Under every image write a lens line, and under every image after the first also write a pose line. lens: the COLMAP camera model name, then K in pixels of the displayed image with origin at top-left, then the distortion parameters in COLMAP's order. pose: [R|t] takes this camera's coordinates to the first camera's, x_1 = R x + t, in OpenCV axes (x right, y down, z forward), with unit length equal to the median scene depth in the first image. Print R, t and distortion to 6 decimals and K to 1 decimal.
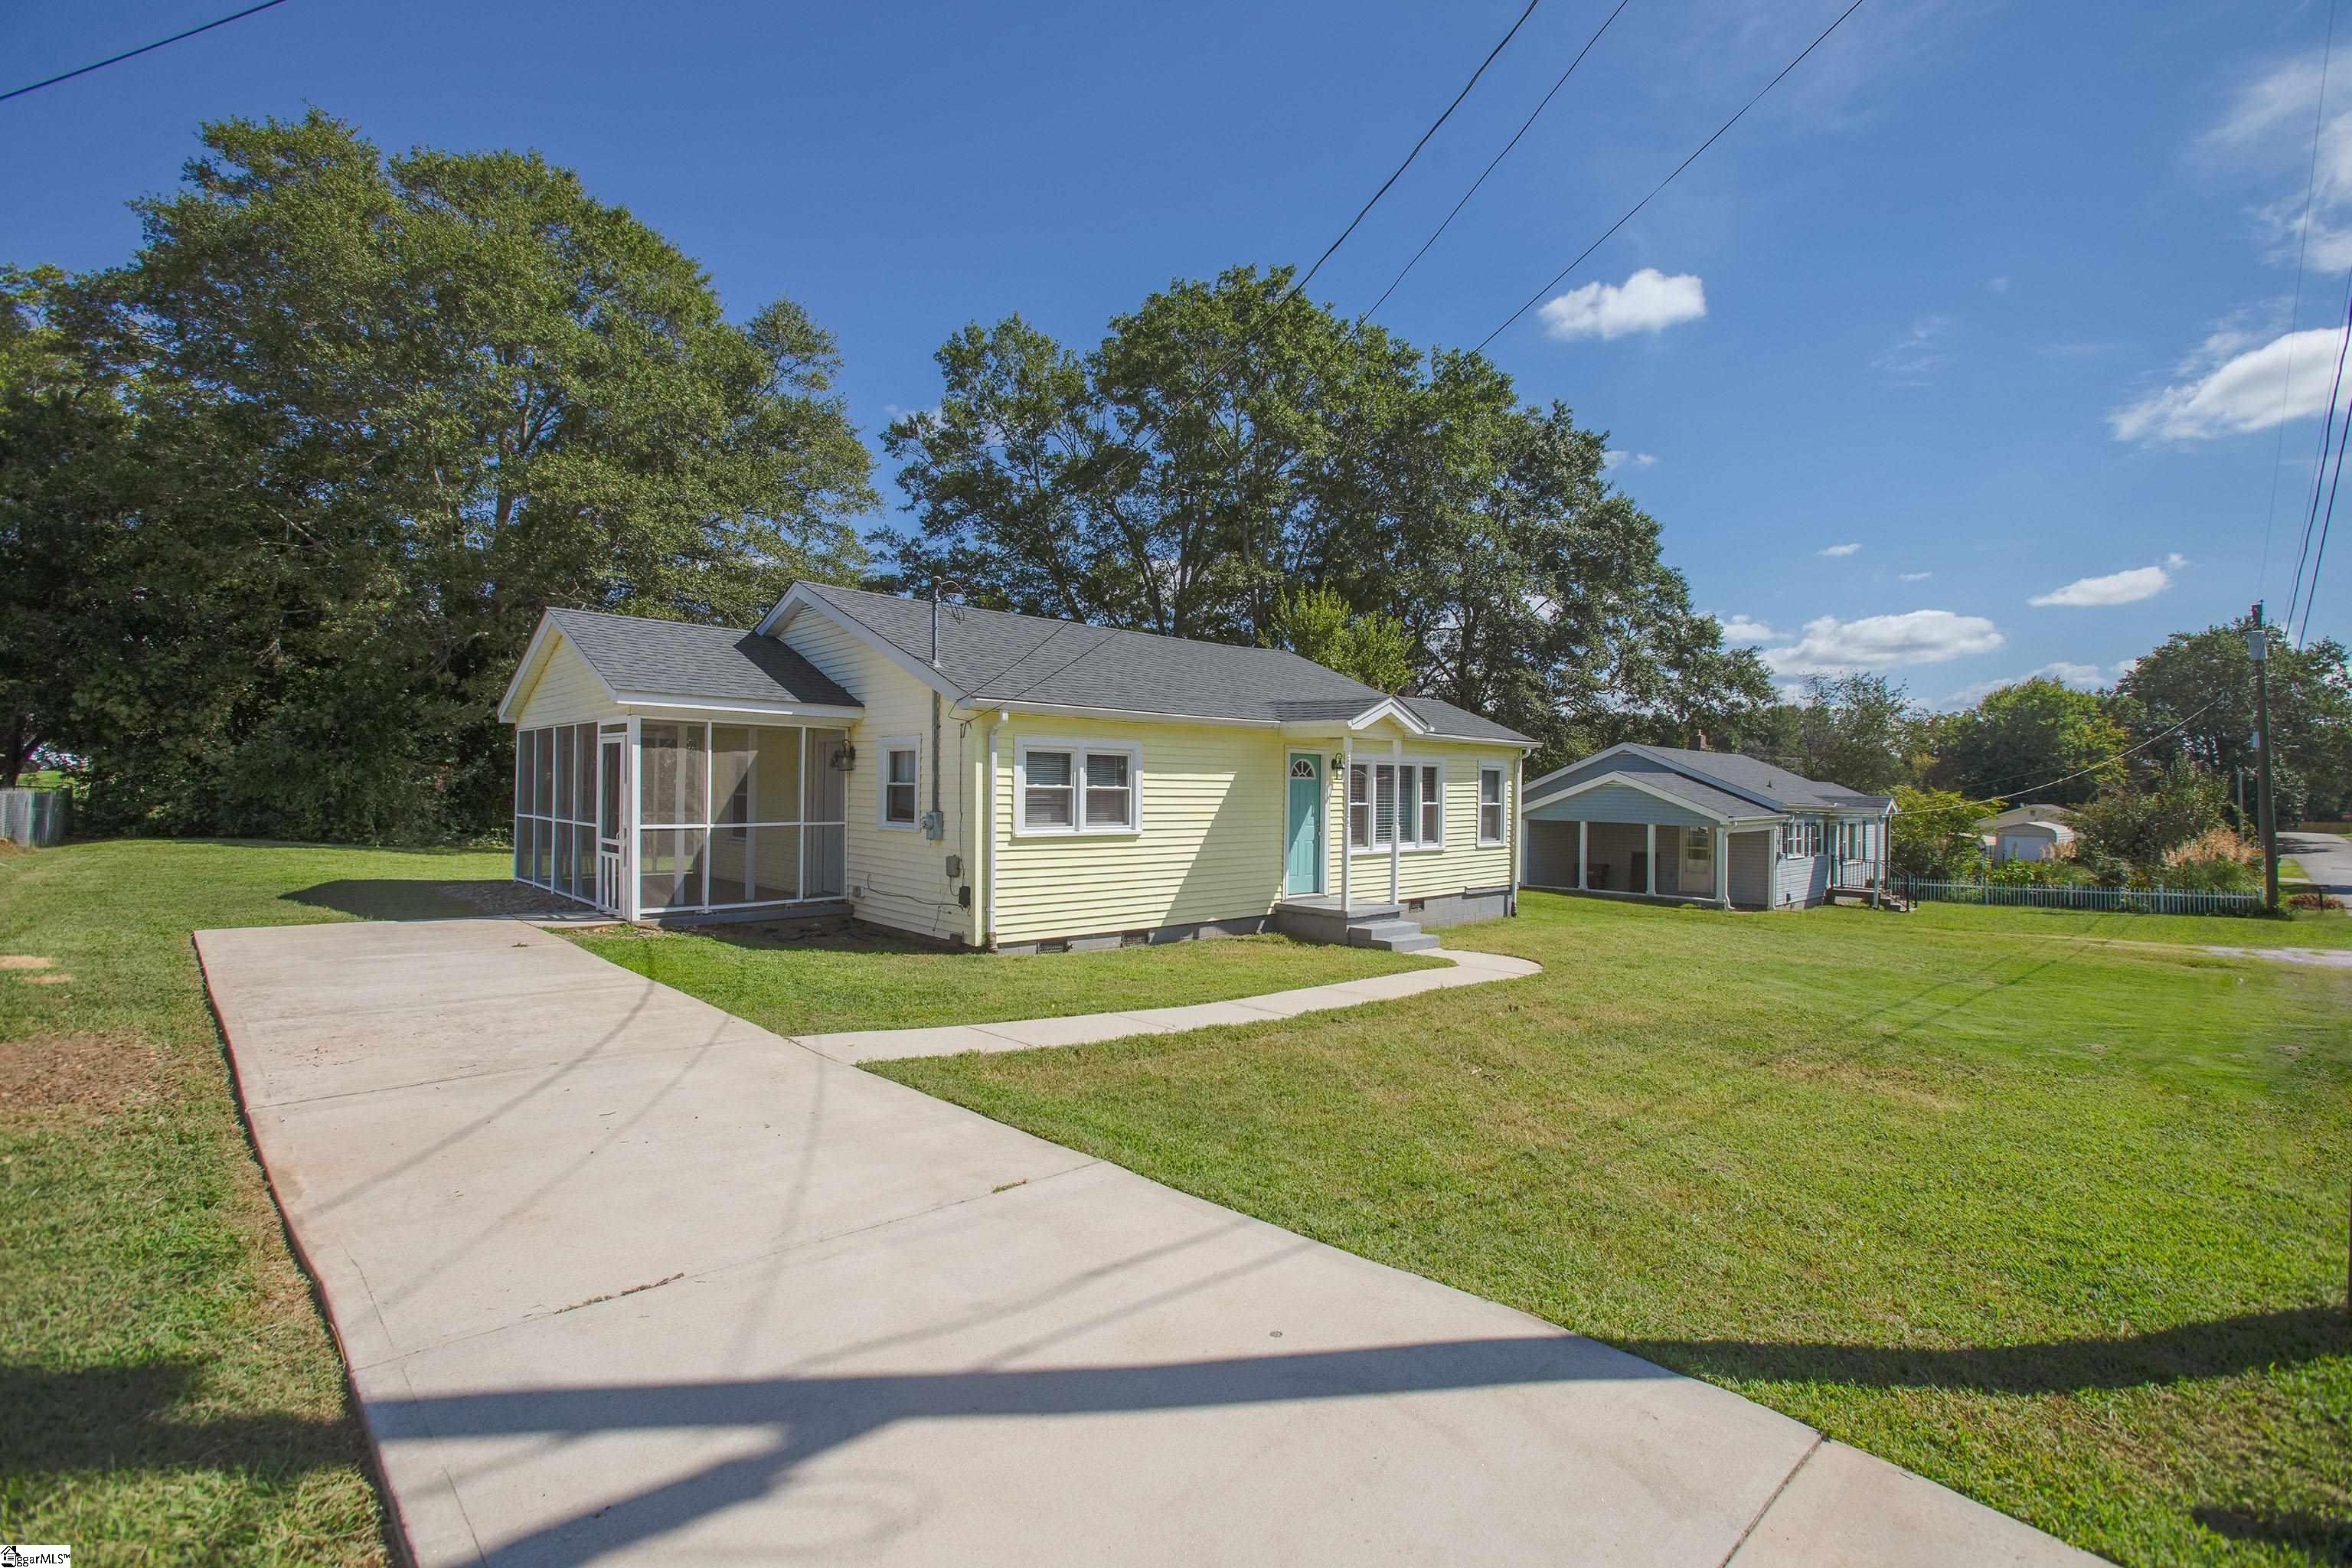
lens RADIAL K [[1081.4, 0, 1176.0], [0, 1081.4, 784.0], [0, 0, 1]] dist [-0.120056, 0.035785]
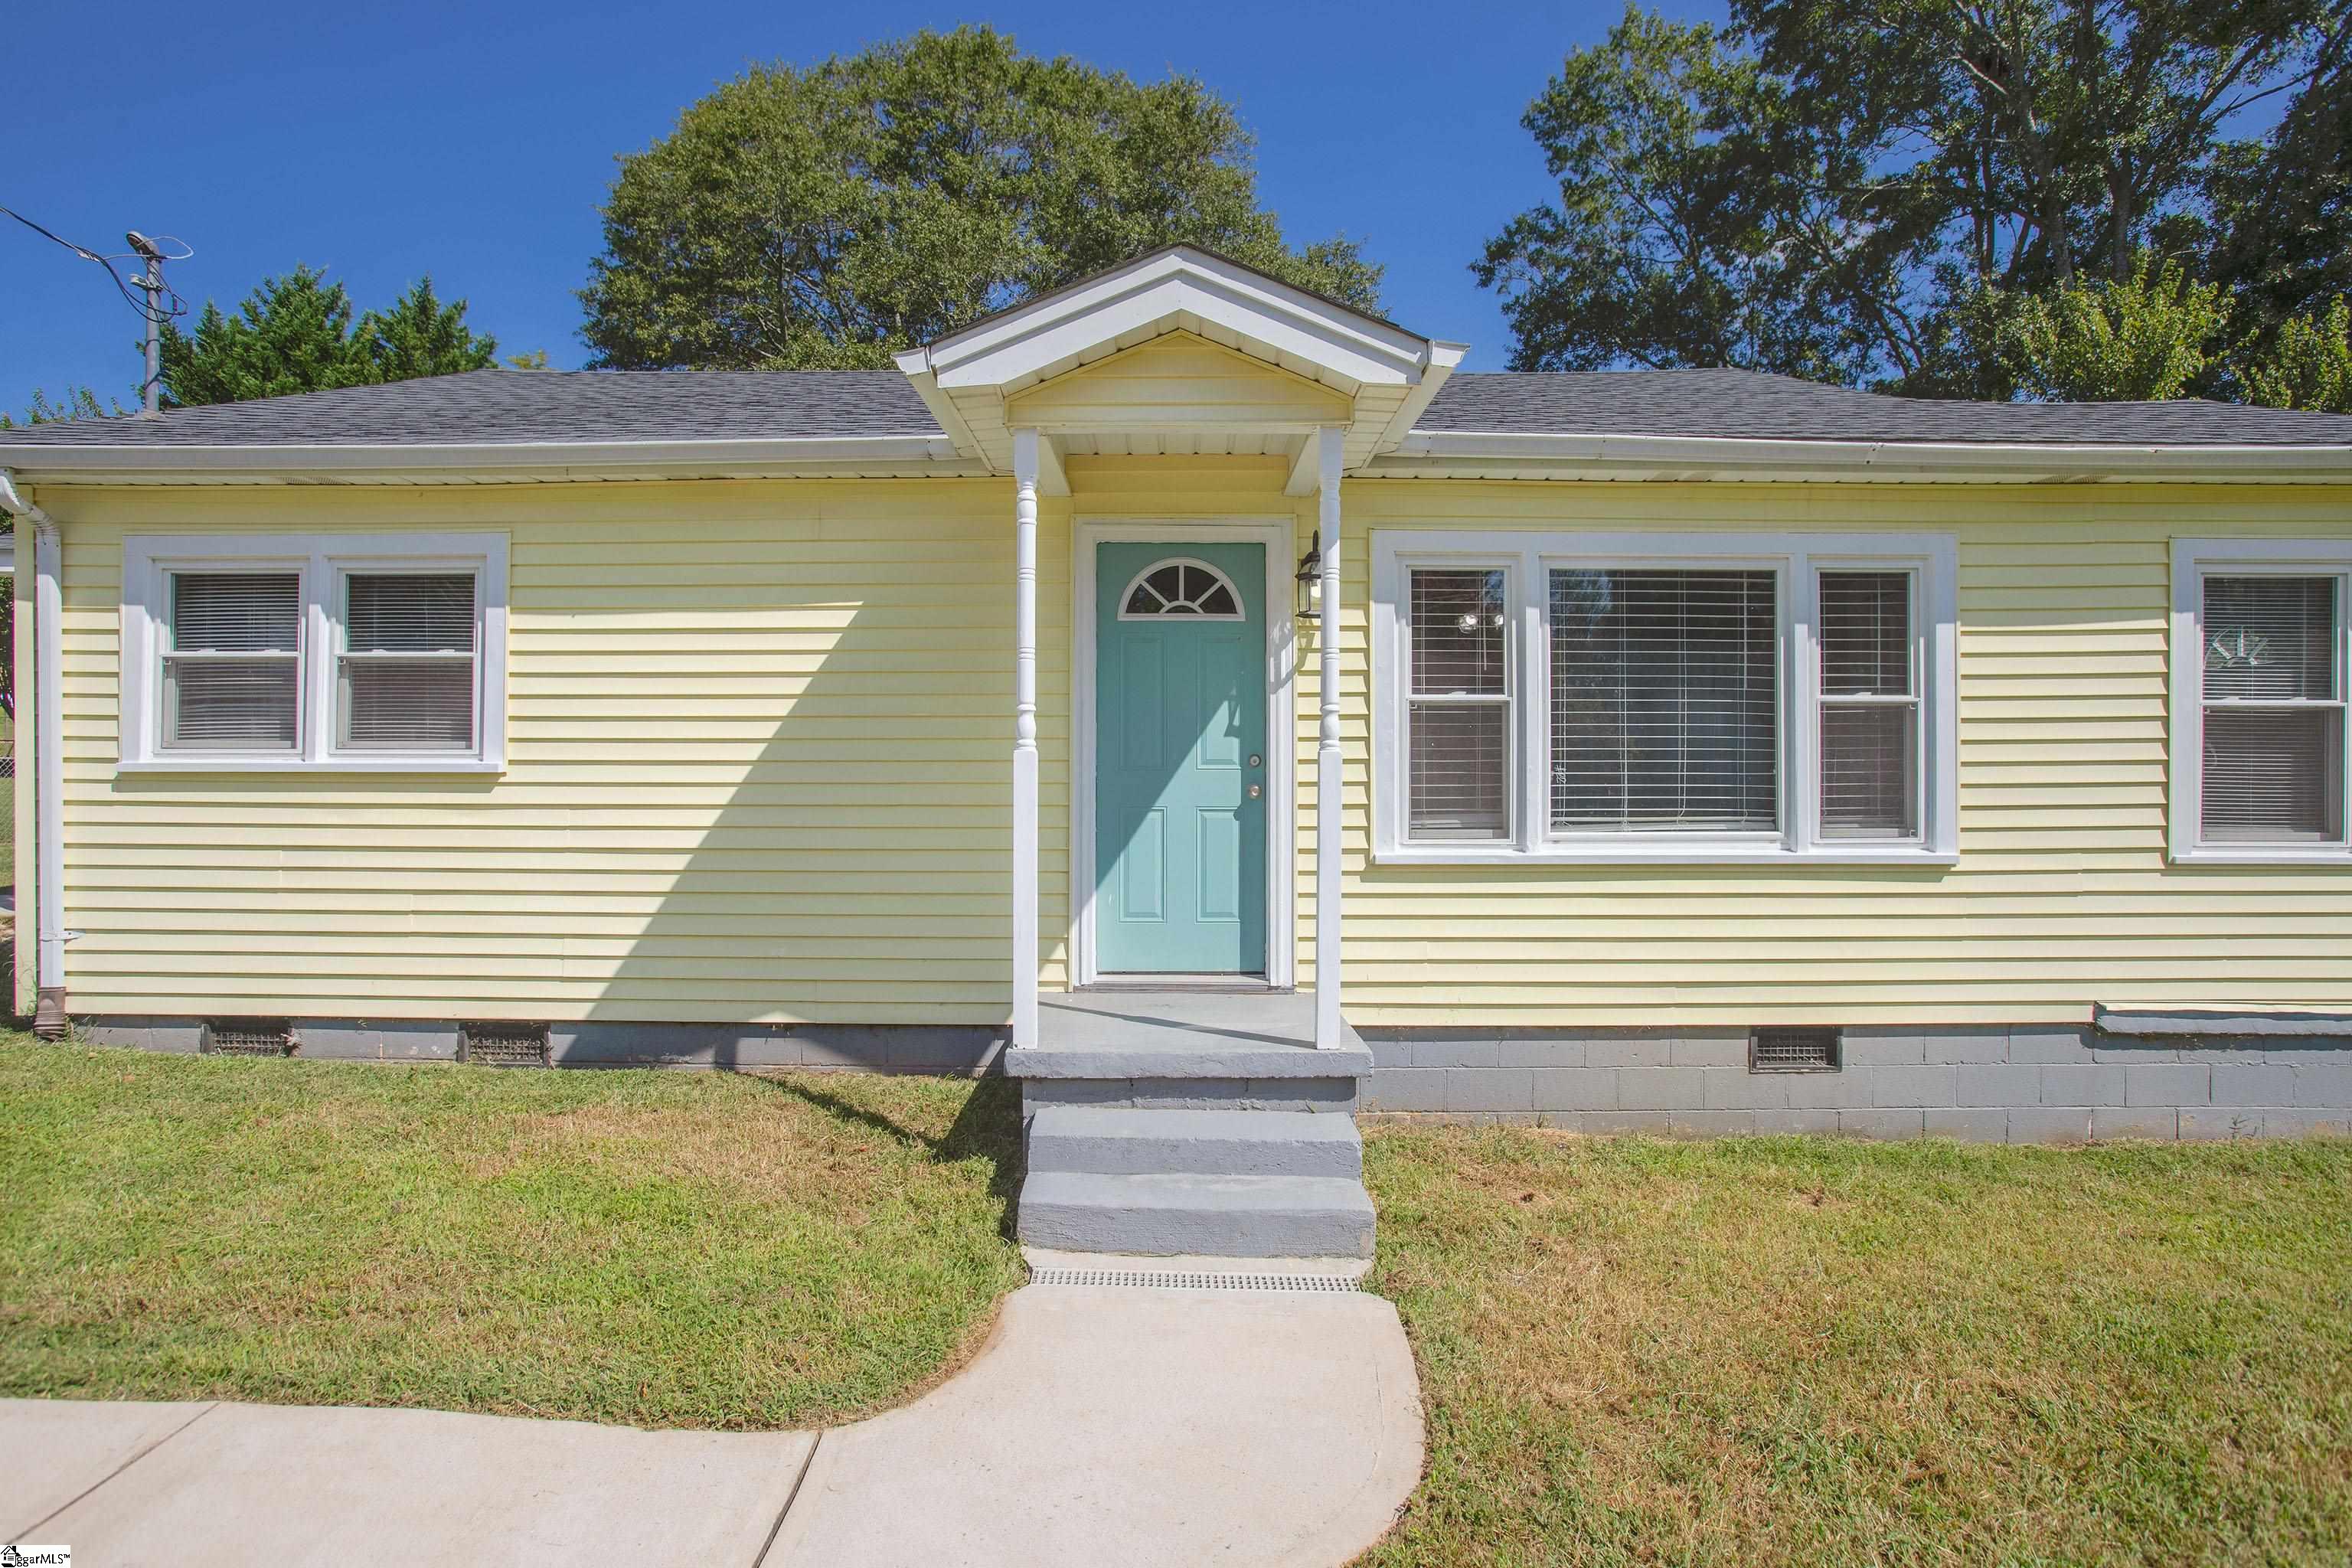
lens RADIAL K [[1240.8, 0, 1176.0], [0, 1240.8, 784.0], [0, 0, 1]] dist [-0.040731, 0.000437]
pose [[0.720052, -0.009896, -0.693849, 0.354485], [0.008342, 0.999949, -0.005605, 0.044053], [0.693870, -0.001753, 0.720098, 0.685726]]
